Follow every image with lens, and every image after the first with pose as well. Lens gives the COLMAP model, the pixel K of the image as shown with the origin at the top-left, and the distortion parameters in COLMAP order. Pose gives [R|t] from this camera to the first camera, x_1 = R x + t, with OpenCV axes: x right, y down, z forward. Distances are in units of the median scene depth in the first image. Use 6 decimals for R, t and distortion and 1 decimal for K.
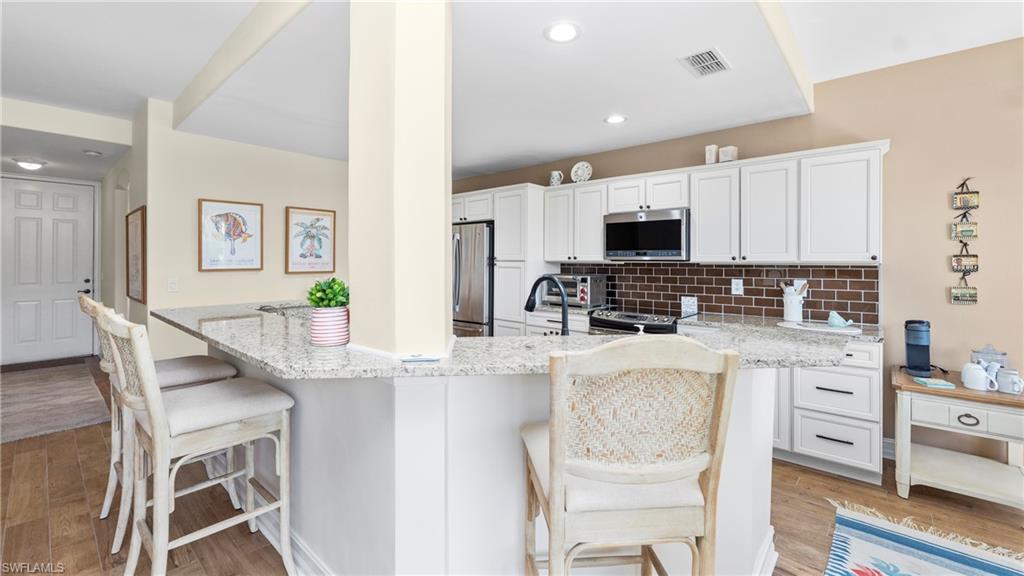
lens RADIAL K [[420.6, 0, 515.5], [0, 420.6, 262.2], [0, 0, 1]] dist [-0.009186, 0.000435]
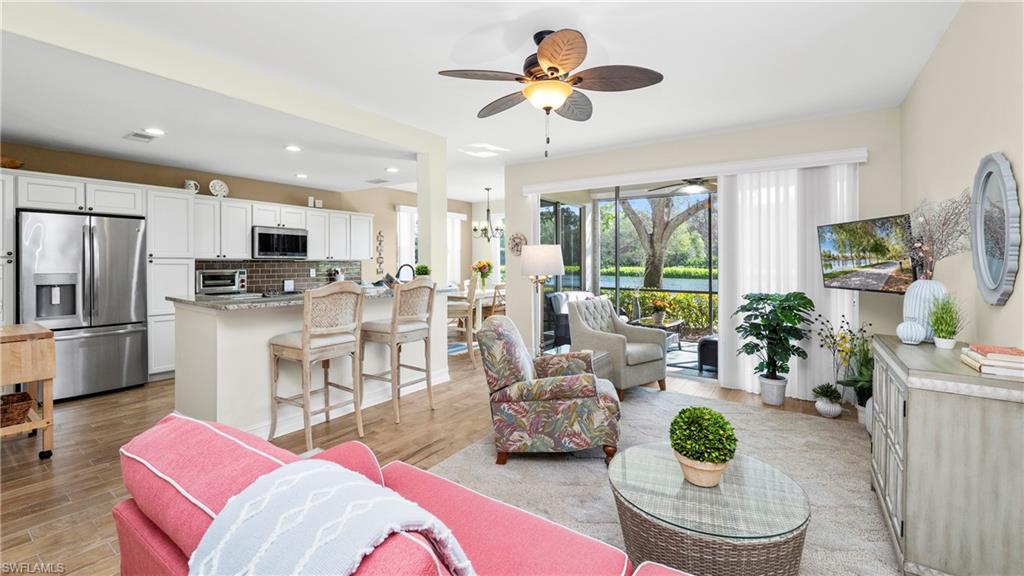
lens RADIAL K [[424.0, 0, 508.9], [0, 424.0, 263.5], [0, 0, 1]] dist [-0.008942, 0.000508]
pose [[-0.110195, -0.006443, 0.993889, -1.920516], [-0.000638, 0.999979, 0.006412, 0.005163], [-0.993910, 0.000073, -0.110197, 0.432807]]
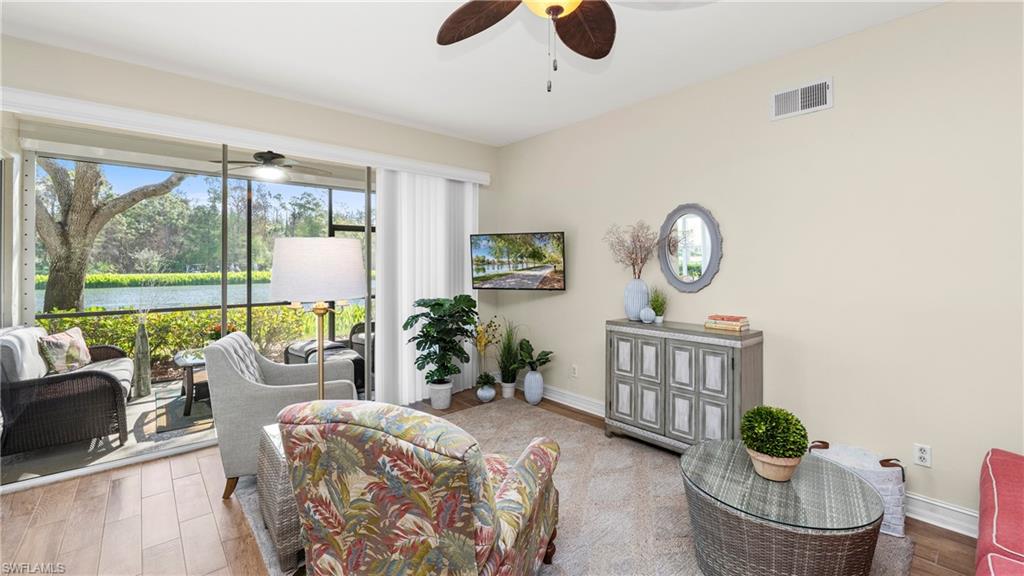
lens RADIAL K [[424.0, 0, 508.9], [0, 424.0, 263.5], [0, 0, 1]] dist [-0.008942, 0.000508]
pose [[-0.990121, 0.001879, 0.140205, -0.994125], [0.002172, 0.999996, 0.001937, -0.003739], [-0.140201, 0.002223, -0.990121, 0.796571]]
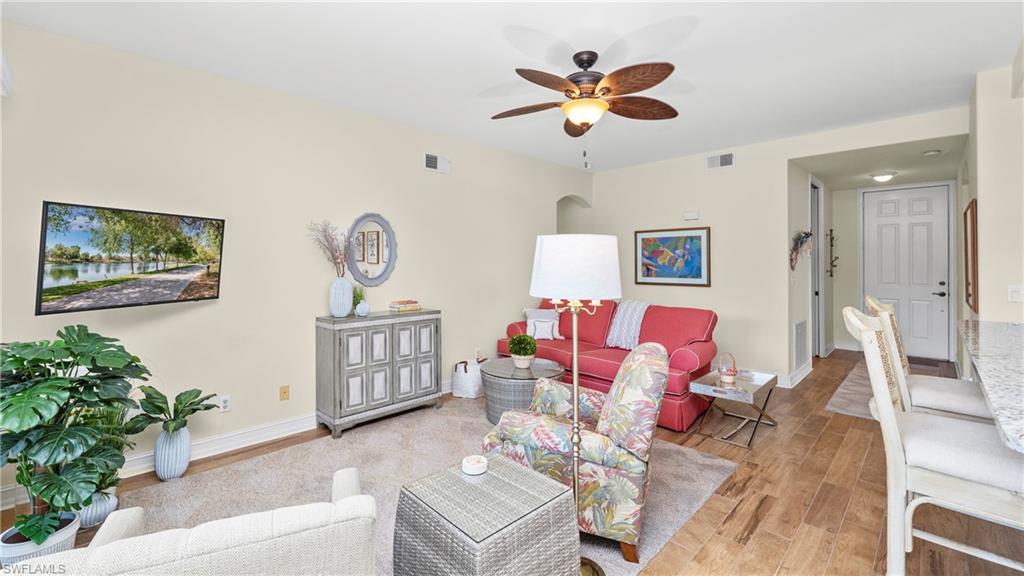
lens RADIAL K [[424.0, 0, 508.9], [0, 424.0, 263.5], [0, 0, 1]] dist [-0.008942, 0.000508]
pose [[-0.065737, 0.000149, -0.997837, 0.052562], [-0.002811, 0.999996, 0.000335, 0.000806], [0.997833, 0.002826, -0.065737, 0.119583]]
